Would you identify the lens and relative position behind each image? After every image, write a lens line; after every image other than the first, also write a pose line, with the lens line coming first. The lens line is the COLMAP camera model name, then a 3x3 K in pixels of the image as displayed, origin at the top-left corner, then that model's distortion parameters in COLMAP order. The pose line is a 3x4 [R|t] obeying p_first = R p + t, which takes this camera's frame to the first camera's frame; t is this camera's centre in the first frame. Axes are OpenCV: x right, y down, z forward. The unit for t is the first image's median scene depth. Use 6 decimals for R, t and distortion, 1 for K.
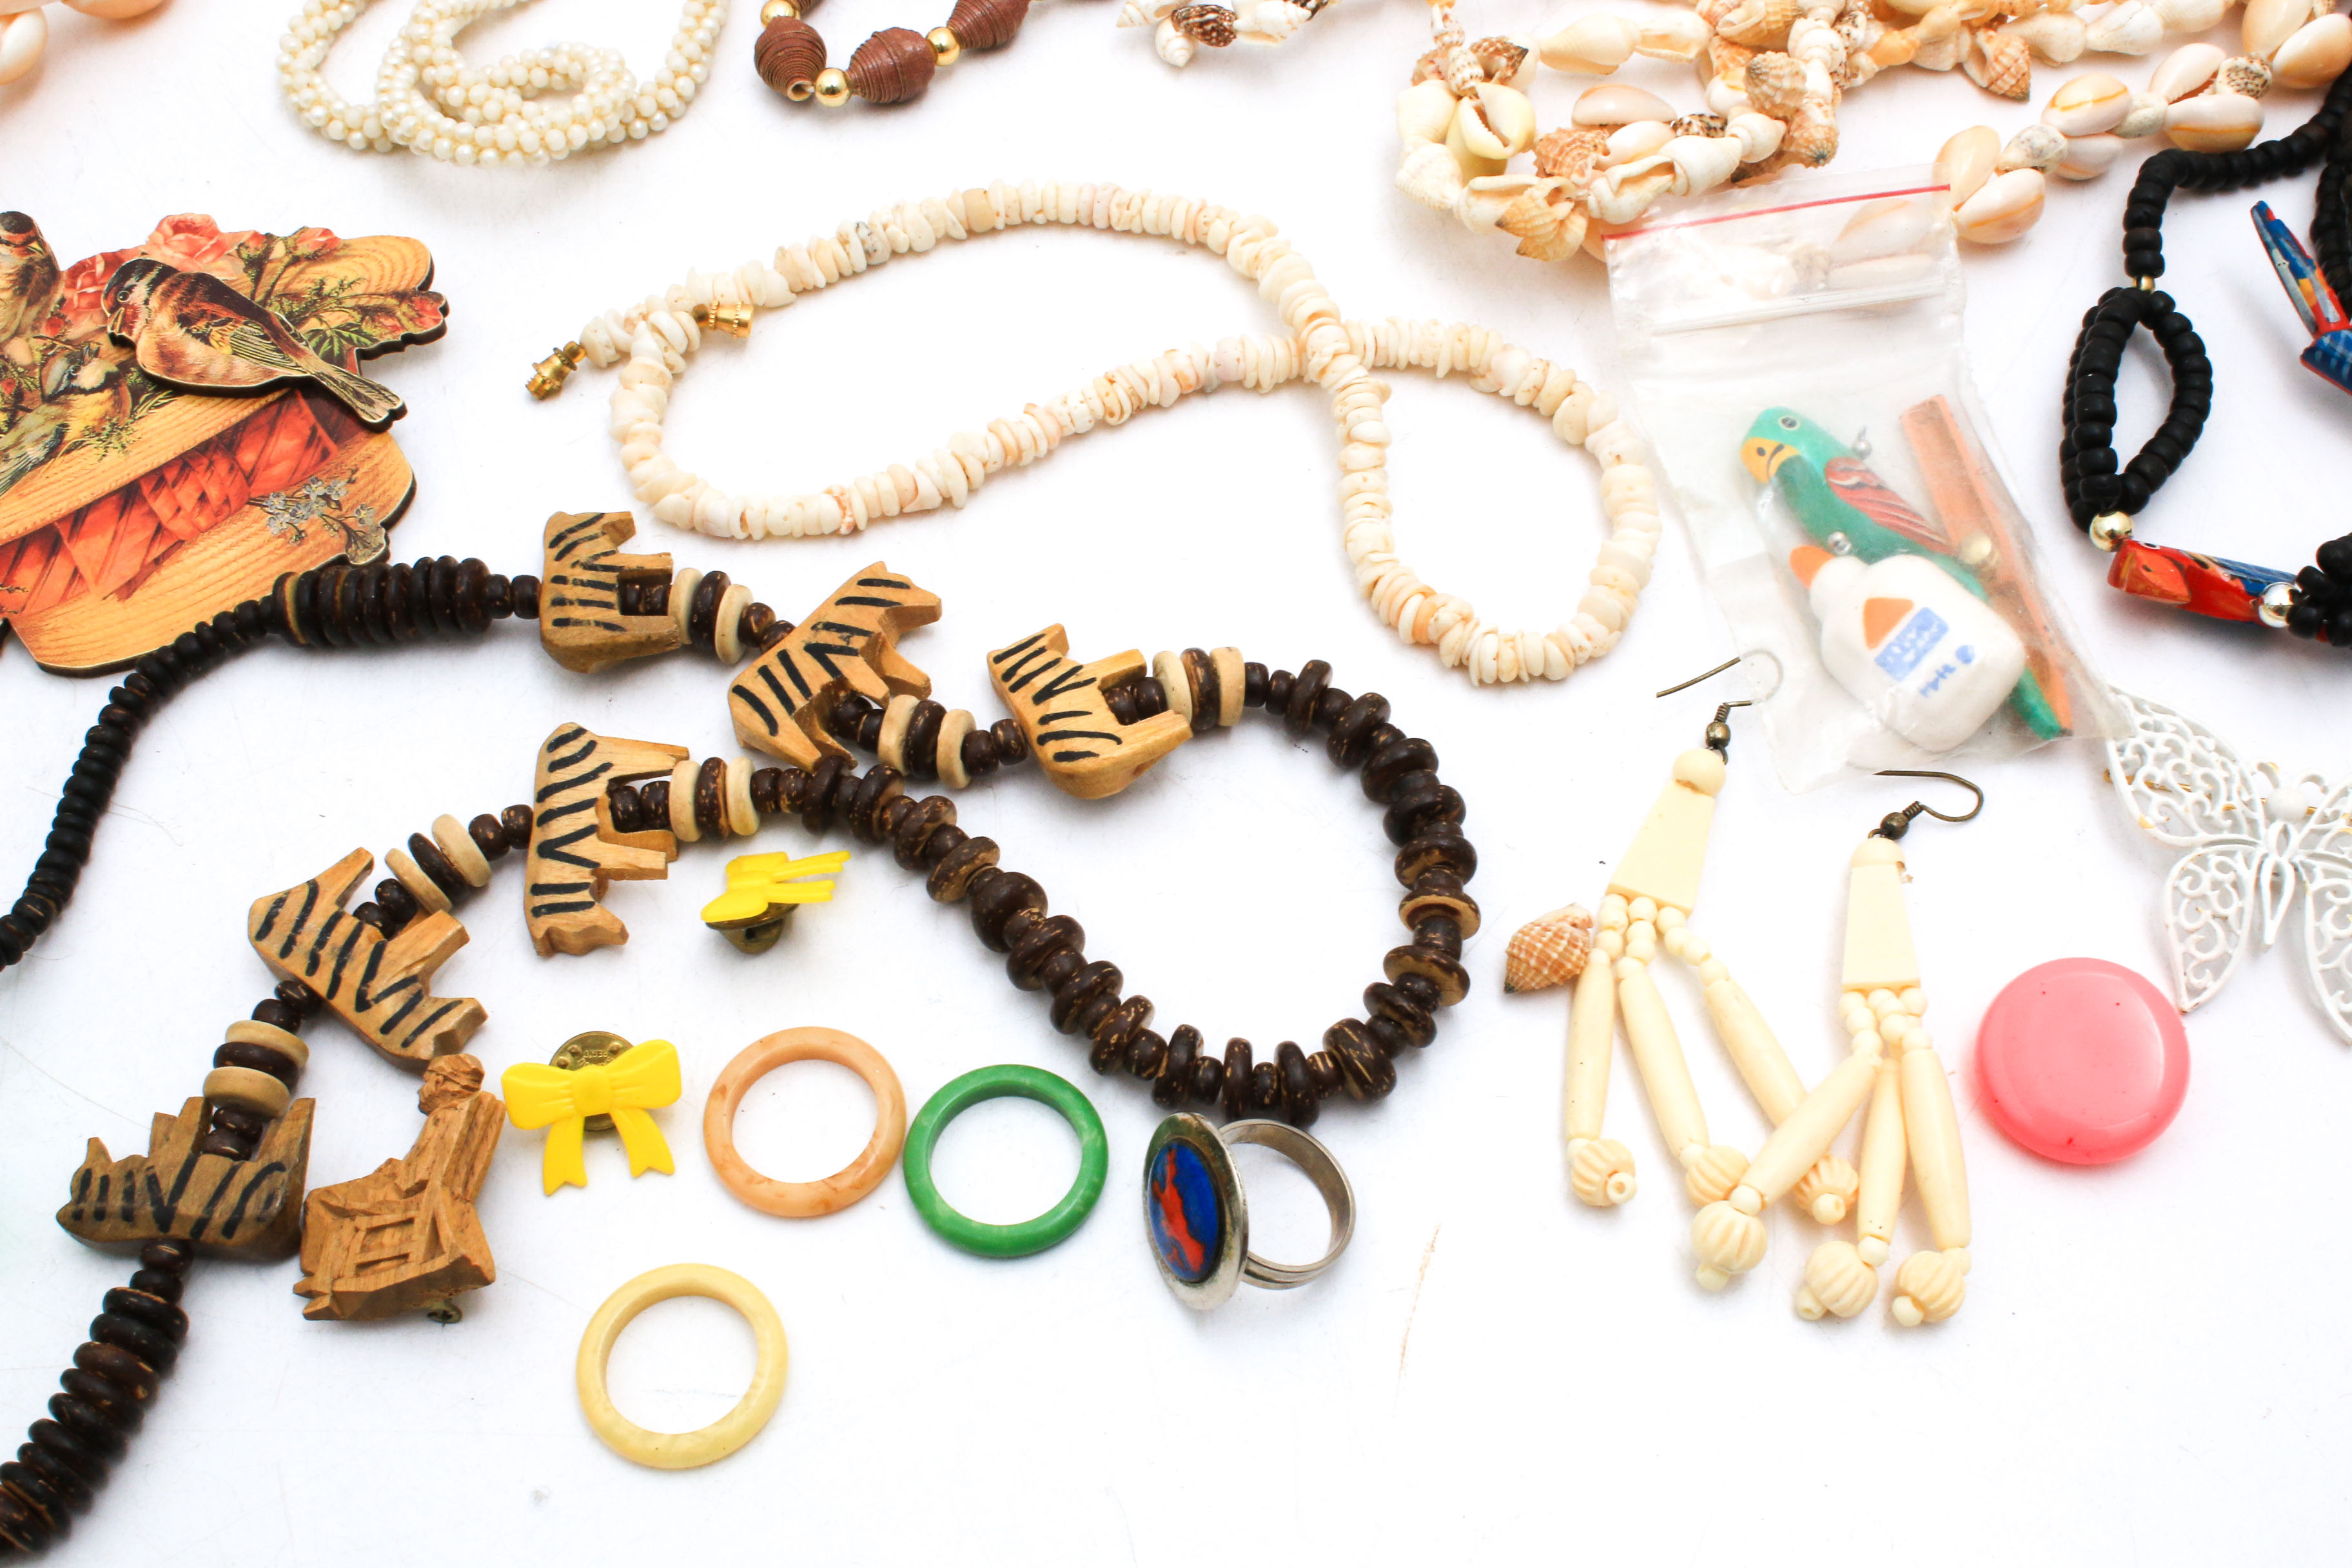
lens RADIAL K [[3033.1, 0, 1176.0], [0, 3033.1, 784.0], [0, 0, 1]] dist [-0.096236, 0.175019]
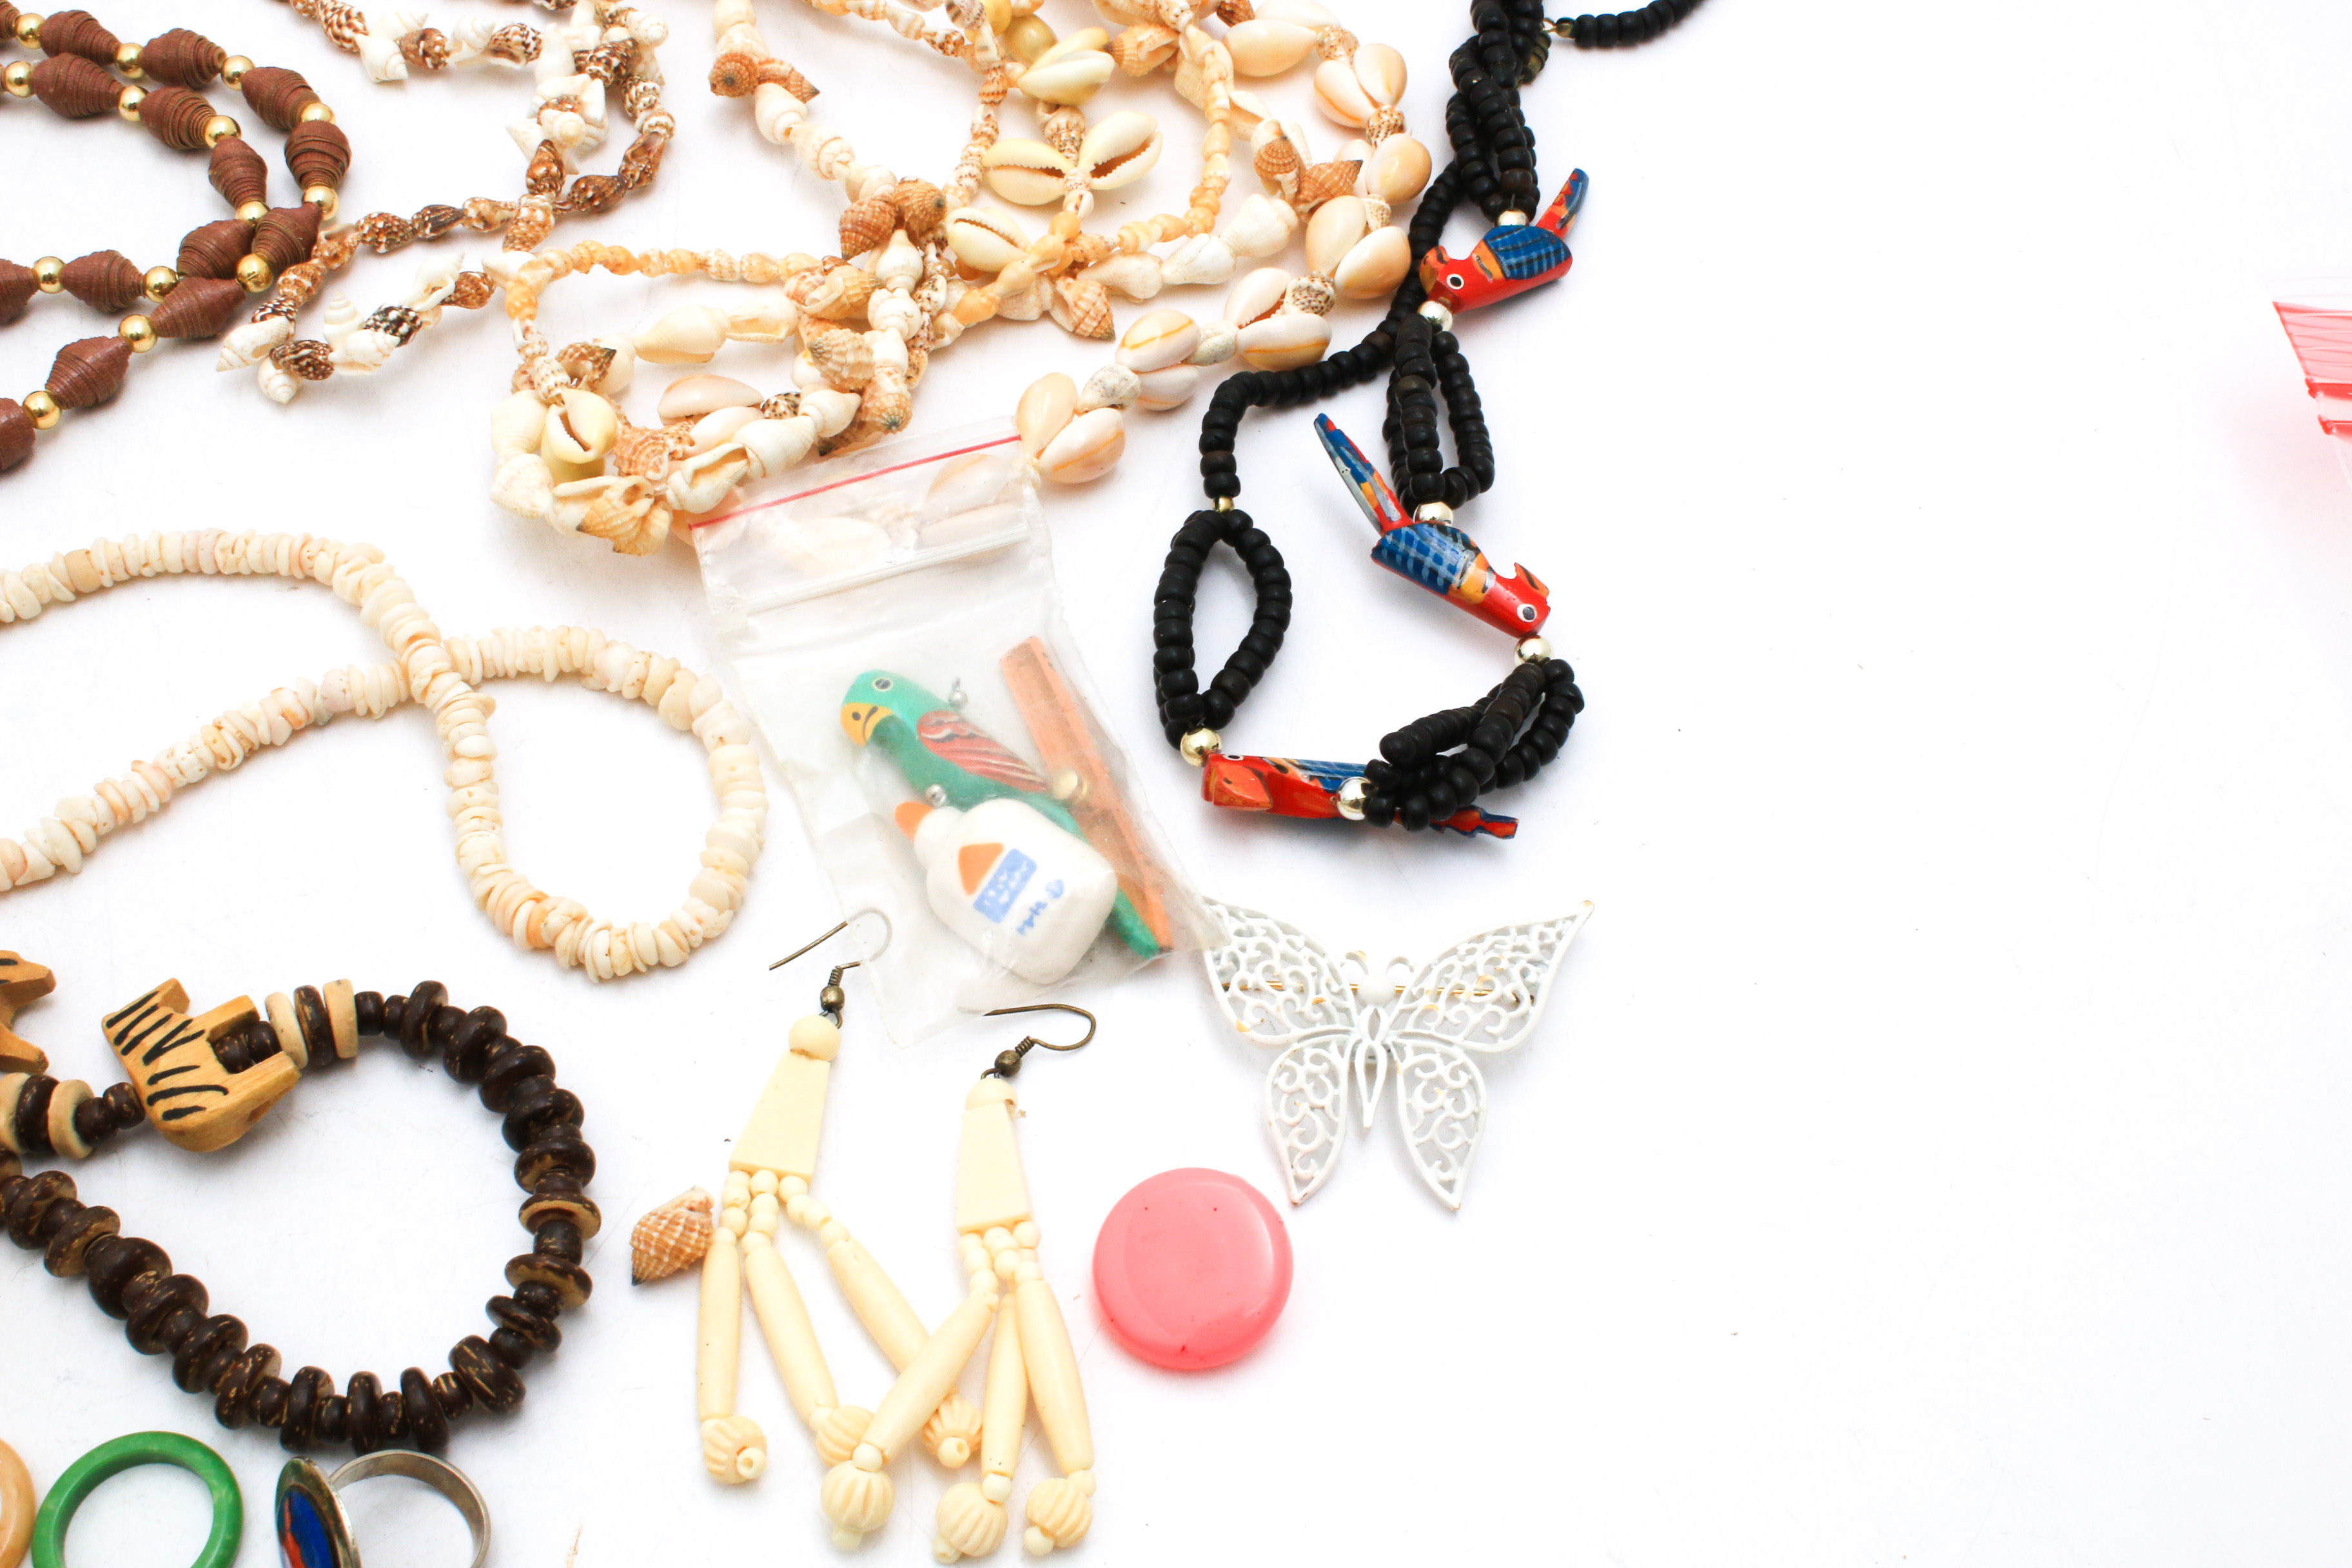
lens RADIAL K [[3033.1, 0, 1176.0], [0, 3033.1, 784.0], [0, 0, 1]] dist [-0.096236, 0.175019]
pose [[0.979318, -0.130431, 0.154674, 0.141242], [0.140477, 0.988507, -0.055857, -0.014135], [-0.145610, 0.076430, 0.986385, -0.038175]]
